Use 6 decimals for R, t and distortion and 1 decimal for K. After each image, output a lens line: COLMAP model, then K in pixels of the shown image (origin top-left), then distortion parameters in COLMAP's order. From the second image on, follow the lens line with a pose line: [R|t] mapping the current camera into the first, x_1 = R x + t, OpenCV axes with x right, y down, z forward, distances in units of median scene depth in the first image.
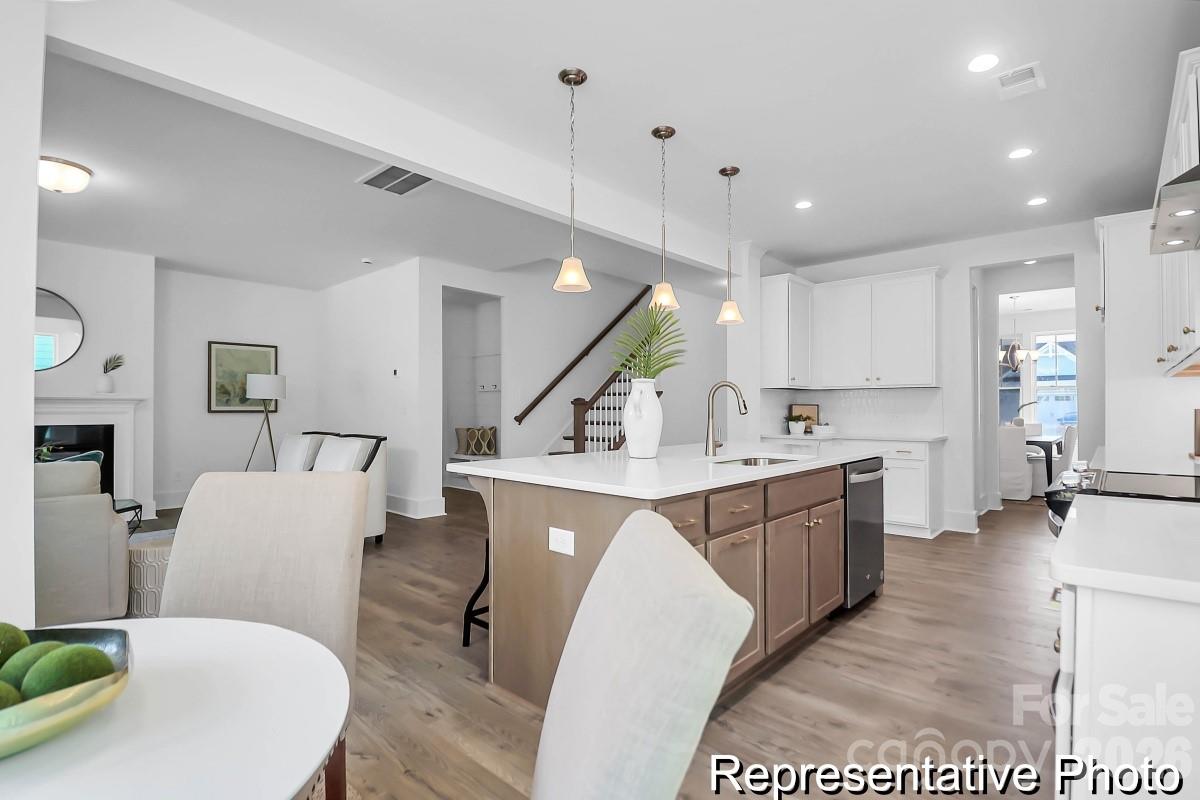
lens RADIAL K [[564.9, 0, 600.0], [0, 564.9, 400.0], [0, 0, 1]] dist [-0.011358, -0.000504]
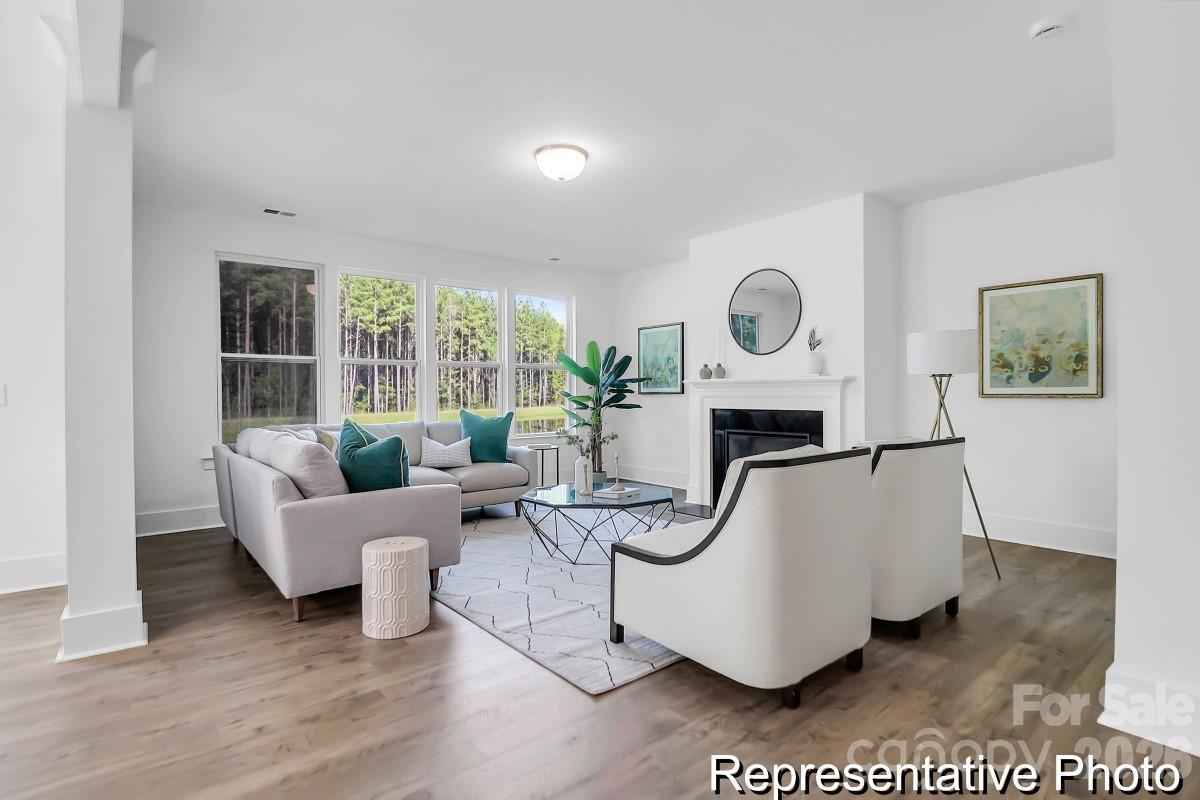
lens RADIAL K [[564.9, 0, 600.0], [0, 564.9, 400.0], [0, 0, 1]] dist [-0.011358, -0.000504]
pose [[-0.142699, 0.013619, -0.989672, 0.025362], [0.018234, 0.999772, 0.011128, 0.011462], [0.989598, -0.016458, -0.142915, 0.706660]]
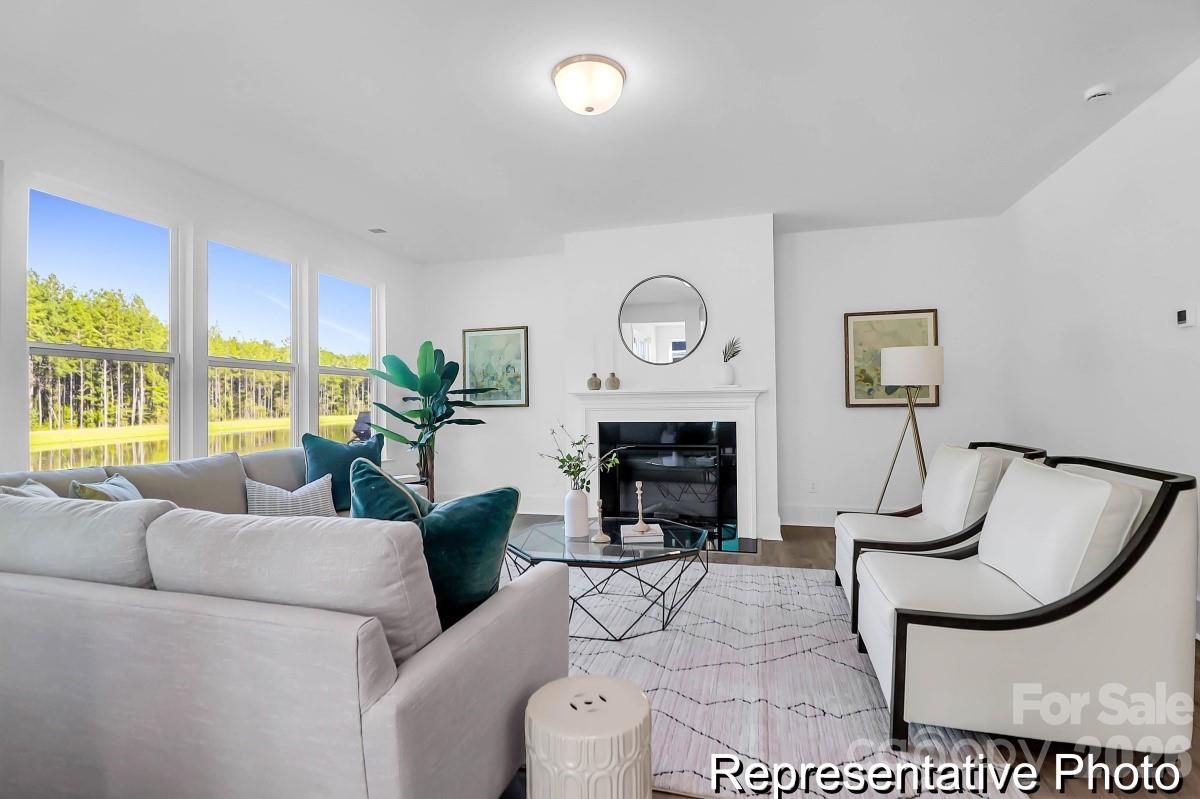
lens RADIAL K [[547.7, 0, 600.0], [0, 547.7, 399.5], [0, 0, 1]] dist [0.000432, -0.018184]
pose [[0.437282, -0.012238, -0.899241, -0.186554], [0.022550, 0.999742, -0.002640, 0.007314], [0.899042, -0.019124, 0.437445, 0.401914]]
